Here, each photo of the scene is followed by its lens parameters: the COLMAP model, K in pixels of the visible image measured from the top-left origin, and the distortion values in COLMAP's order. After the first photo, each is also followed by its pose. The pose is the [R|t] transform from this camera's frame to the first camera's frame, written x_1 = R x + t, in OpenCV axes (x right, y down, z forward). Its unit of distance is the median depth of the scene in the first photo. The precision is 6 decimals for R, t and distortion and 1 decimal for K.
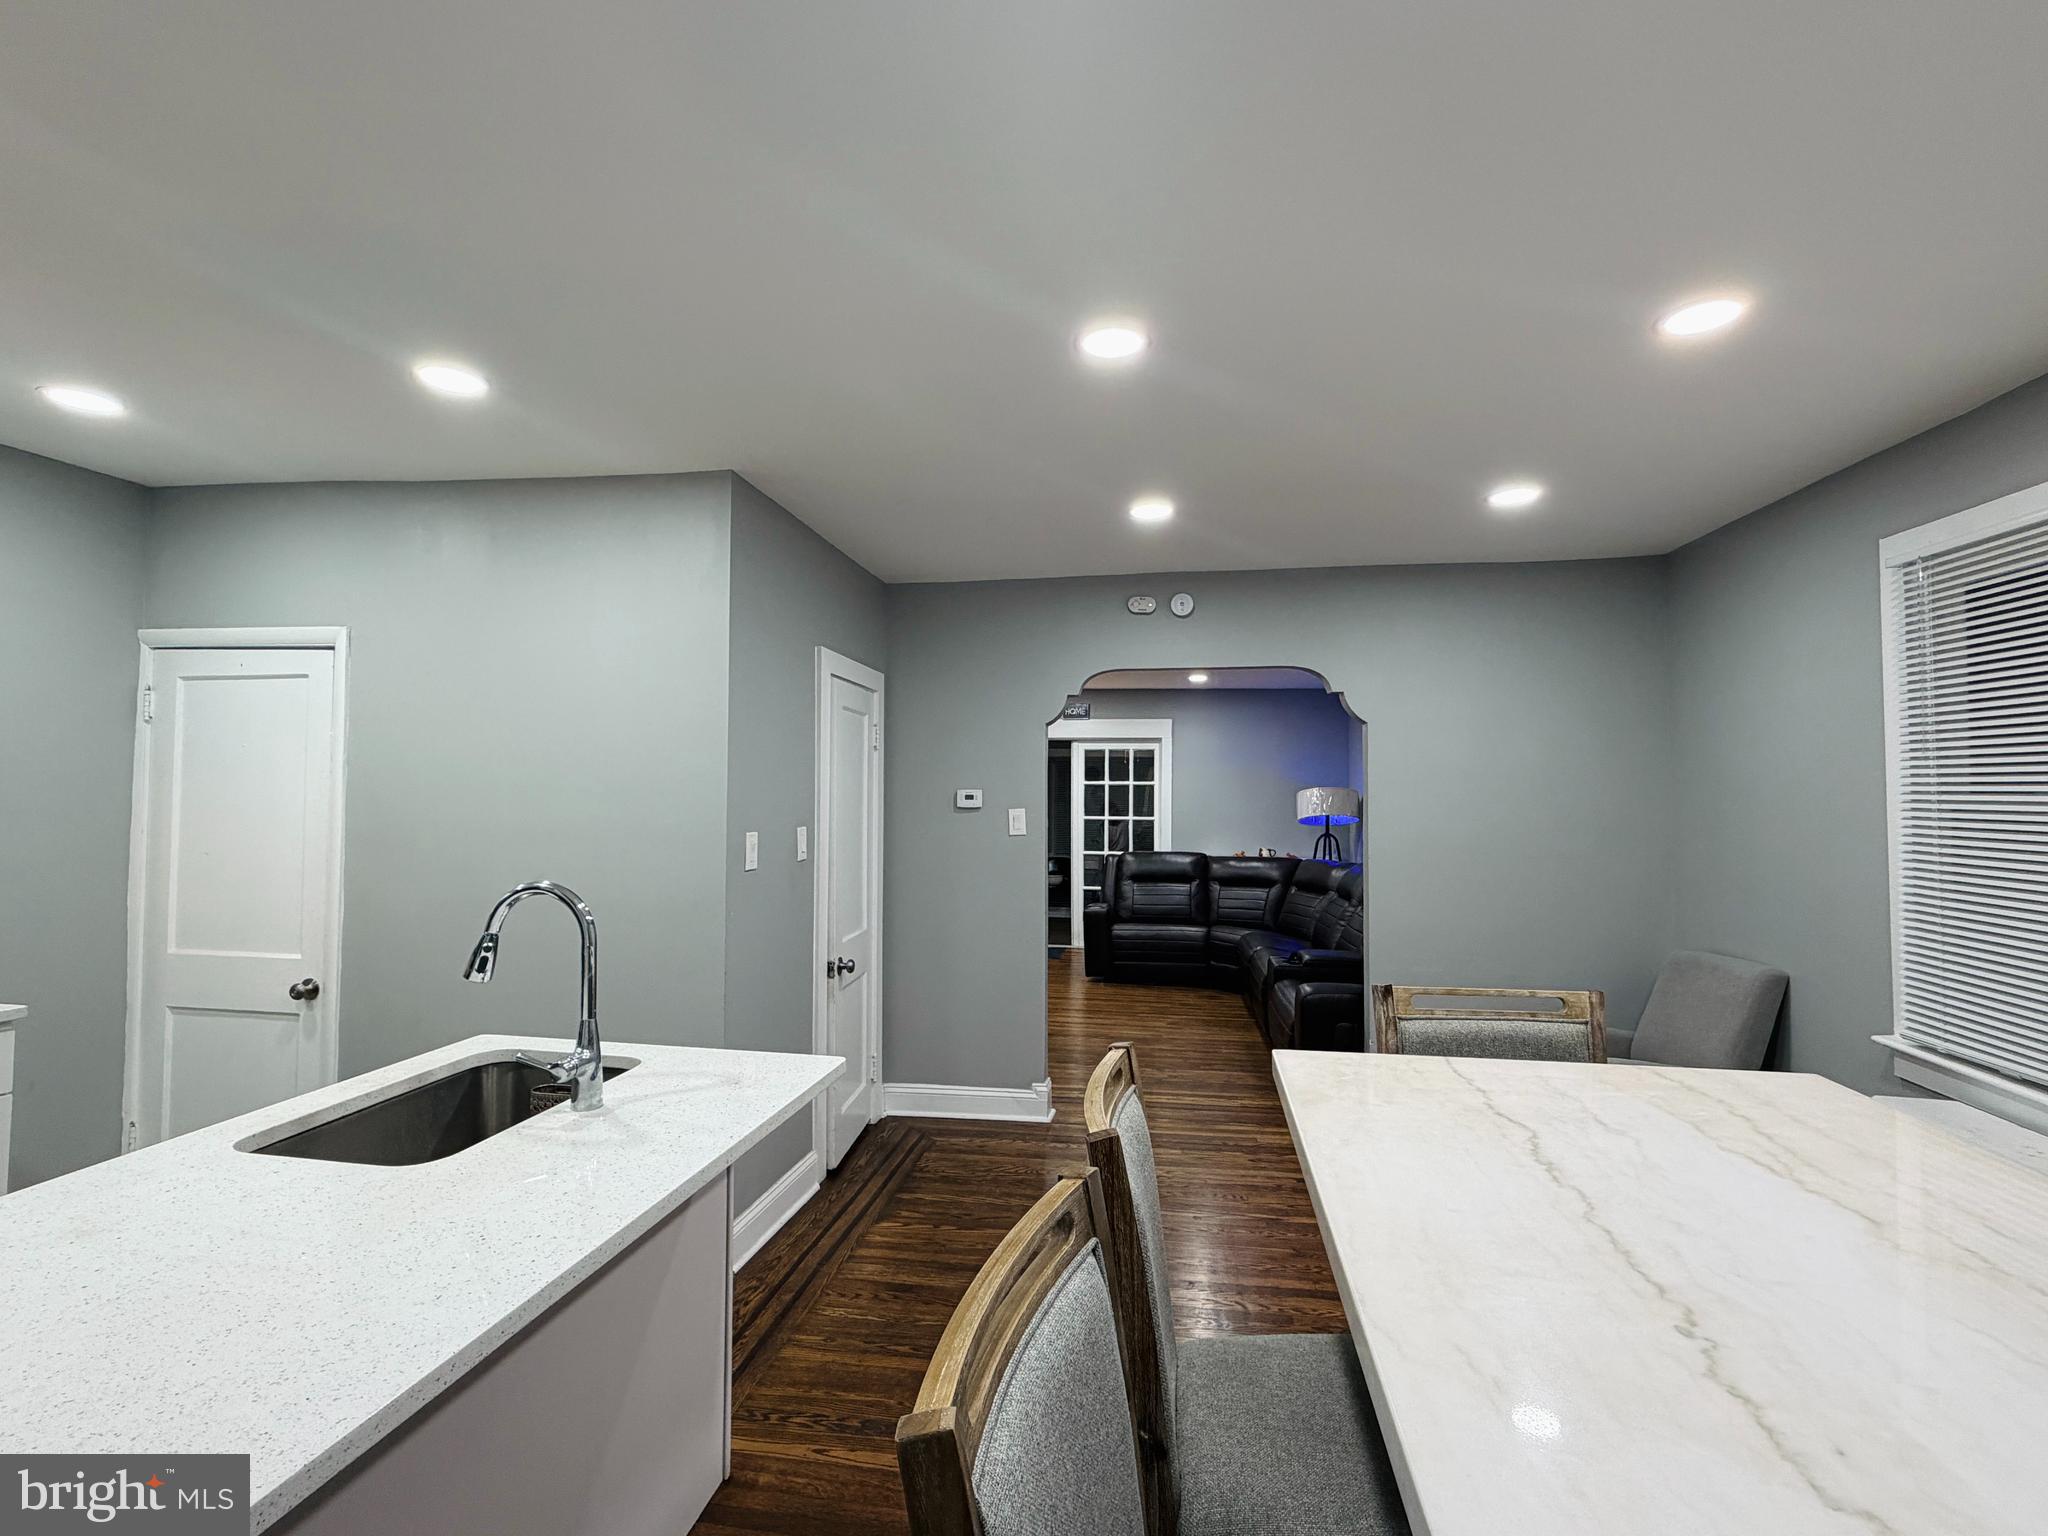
lens RADIAL K [[962.0, 0, 1021.1], [0, 962.0, 763.4], [0, 0, 1]] dist [0.000178, 0.000356]
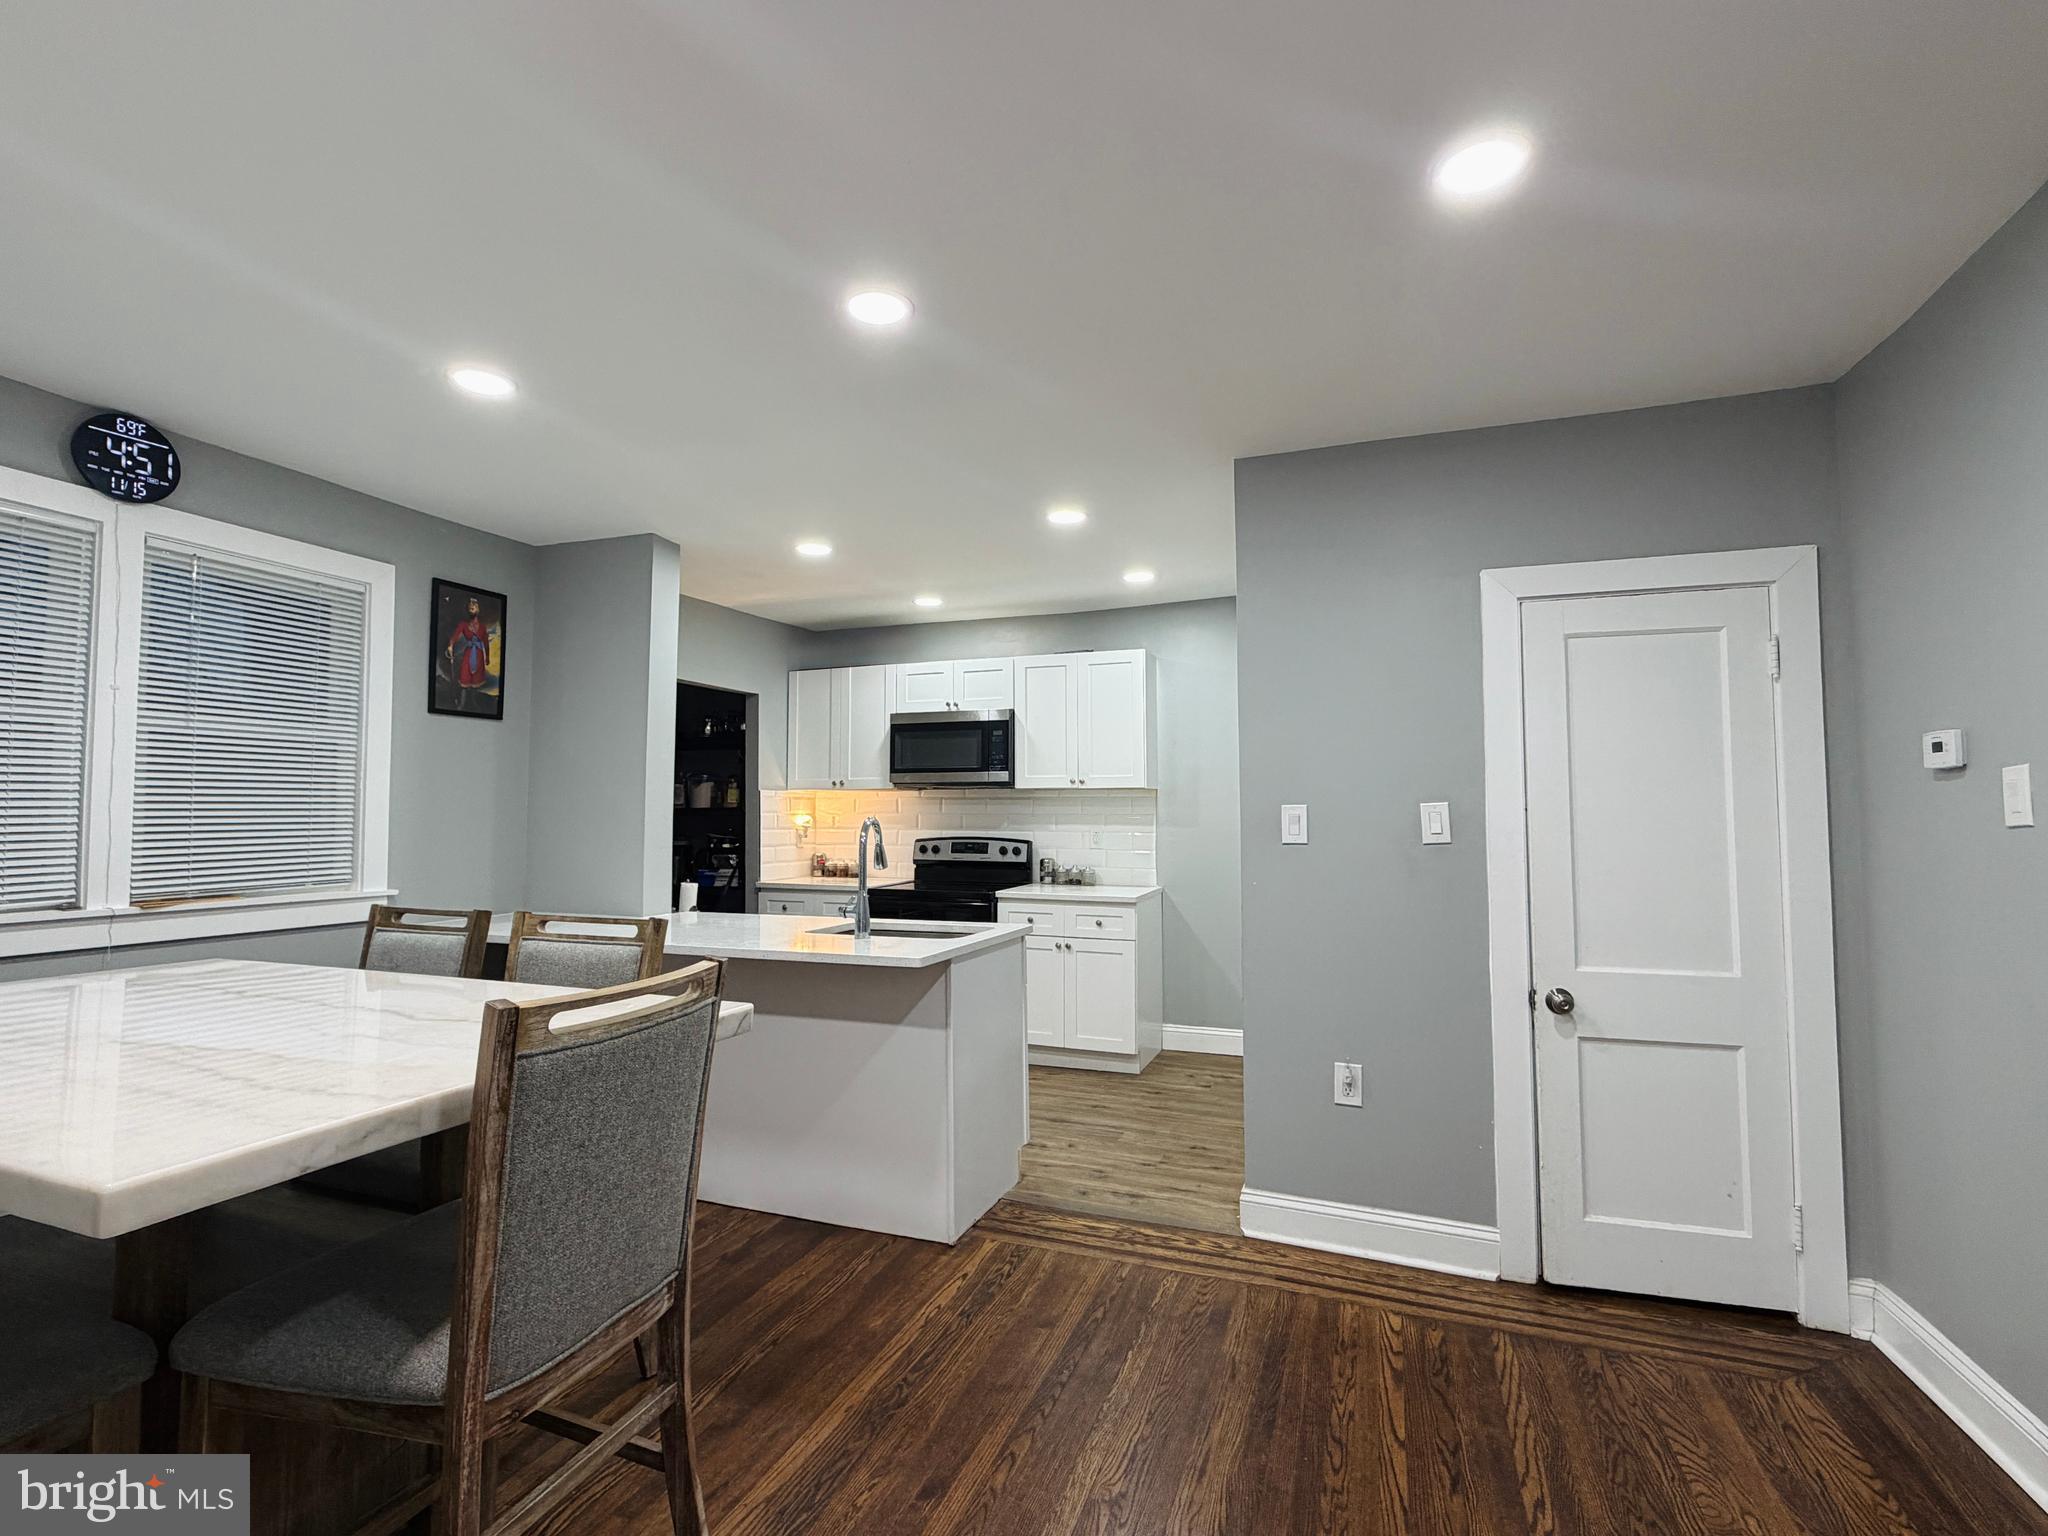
lens RADIAL K [[962.0, 0, 1020.4], [0, 962.0, 764.9], [0, 0, 1]] dist [0.000178, 0.000356]
pose [[-0.200679, -0.059593, -0.977843, 0.716017], [0.032221, 0.997207, -0.067386, 0.086974], [0.979127, -0.045030, -0.198198, 0.914327]]
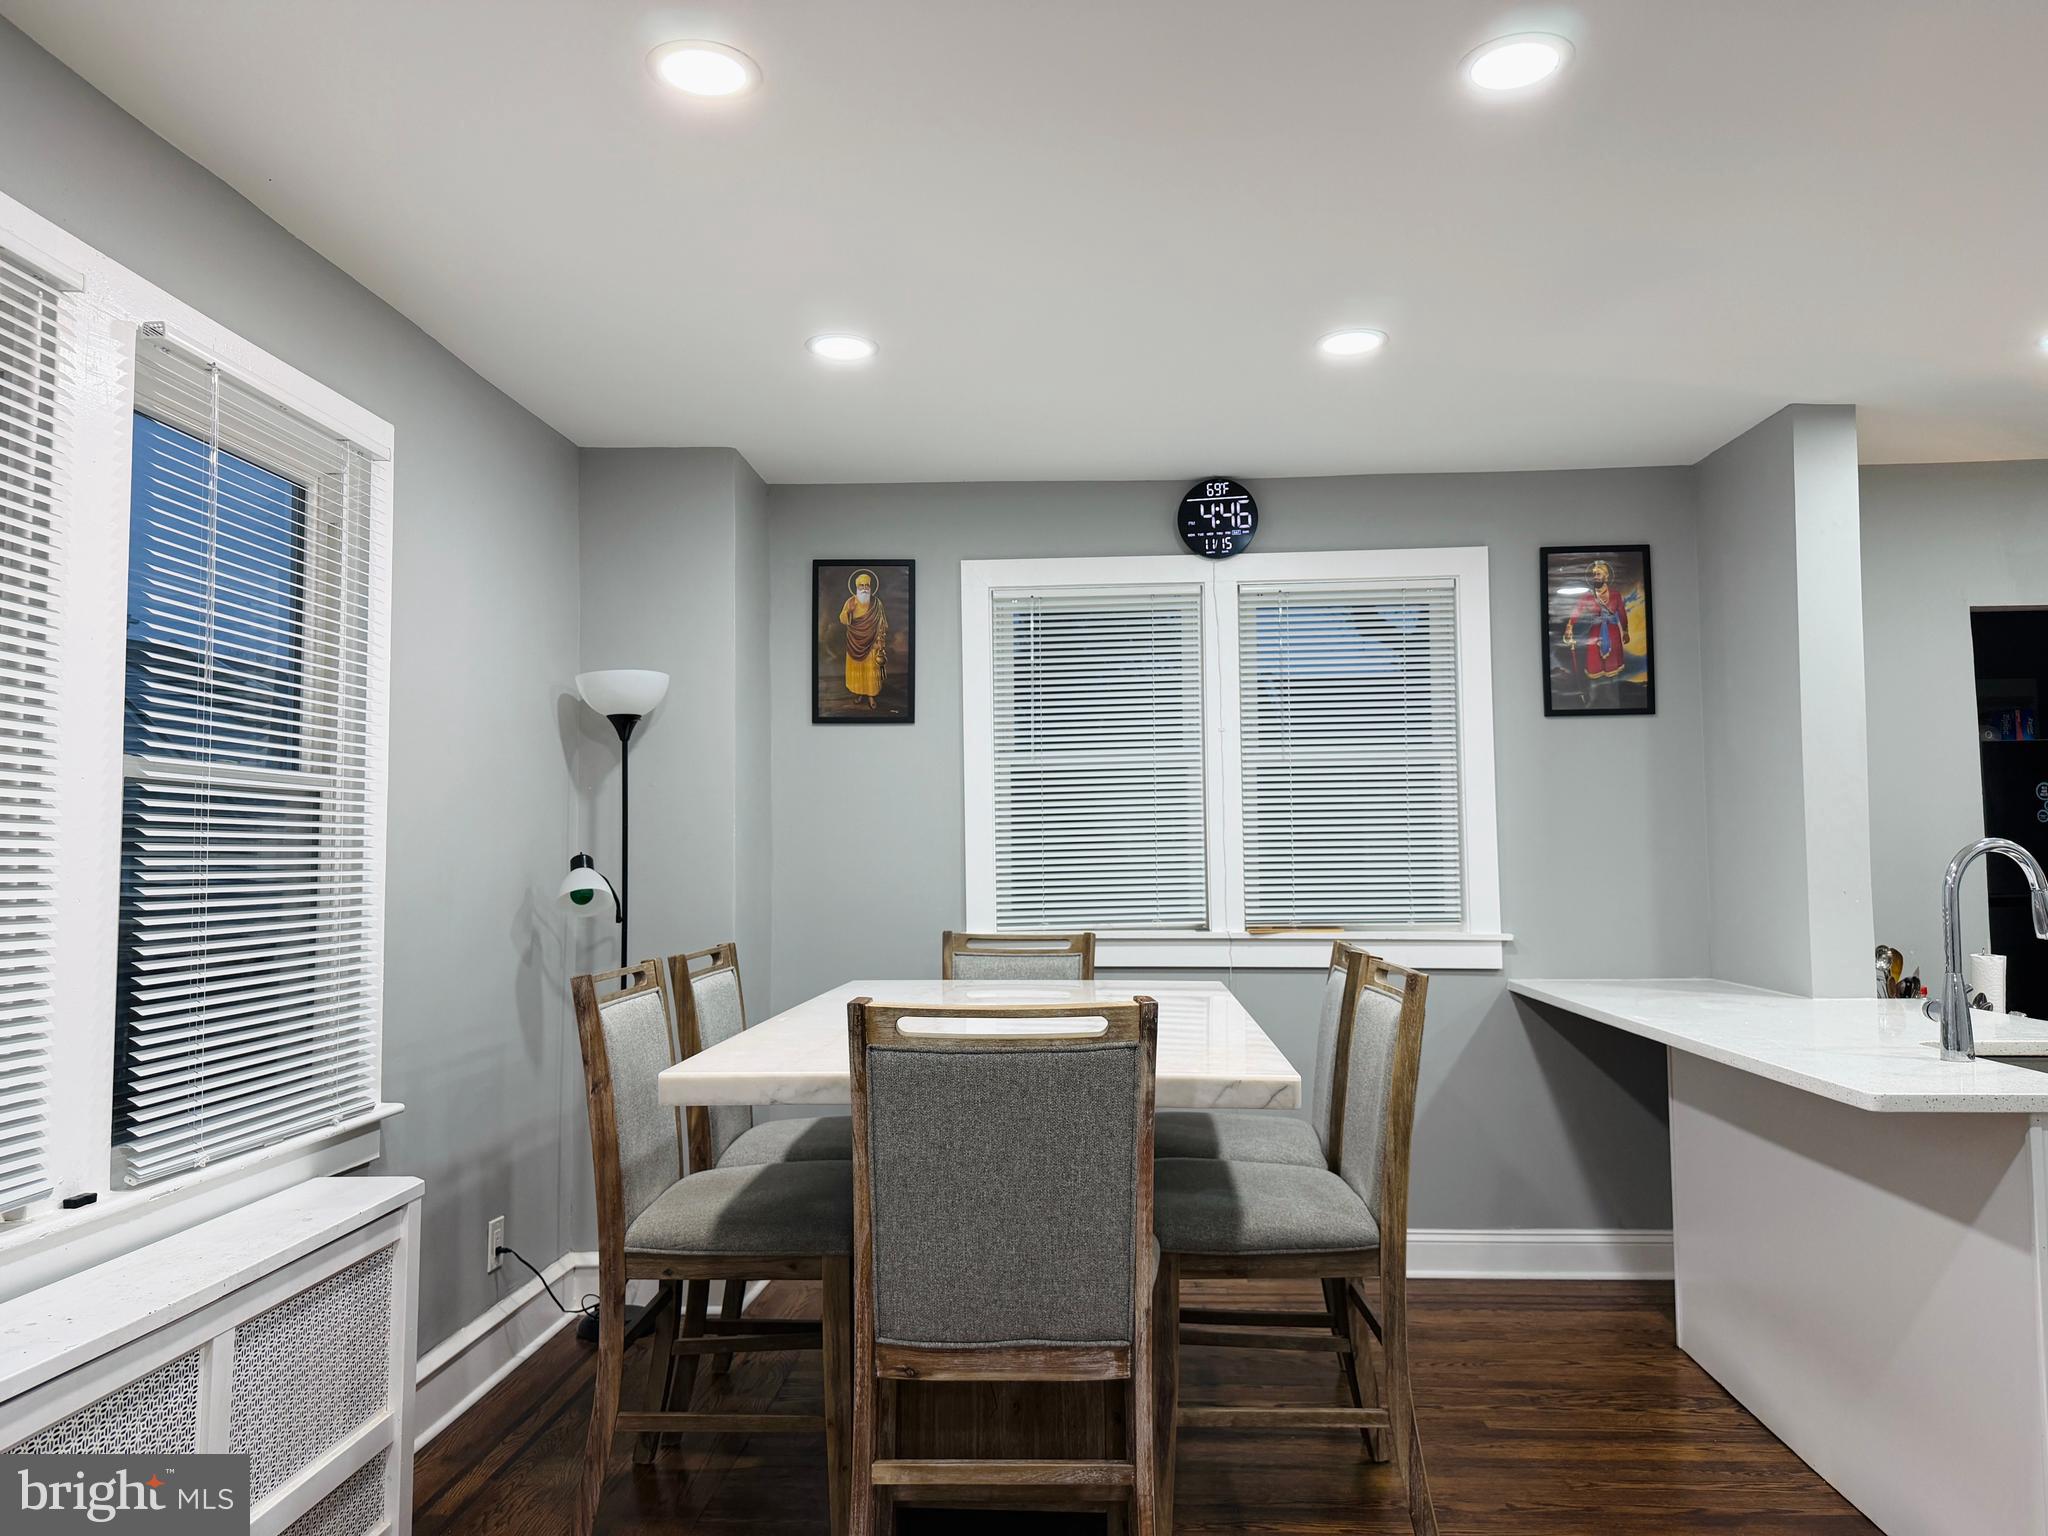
lens RADIAL K [[1424.9, 0, 1023.0], [0, 1424.9, 774.8], [0, 0, 1]] dist [0.078337, -0.010974]
pose [[-0.994275, -0.004001, -0.106778, 0.374322], [0.005945, 0.995679, -0.092667, 0.105985], [0.106688, -0.092772, -0.989955, 1.318747]]
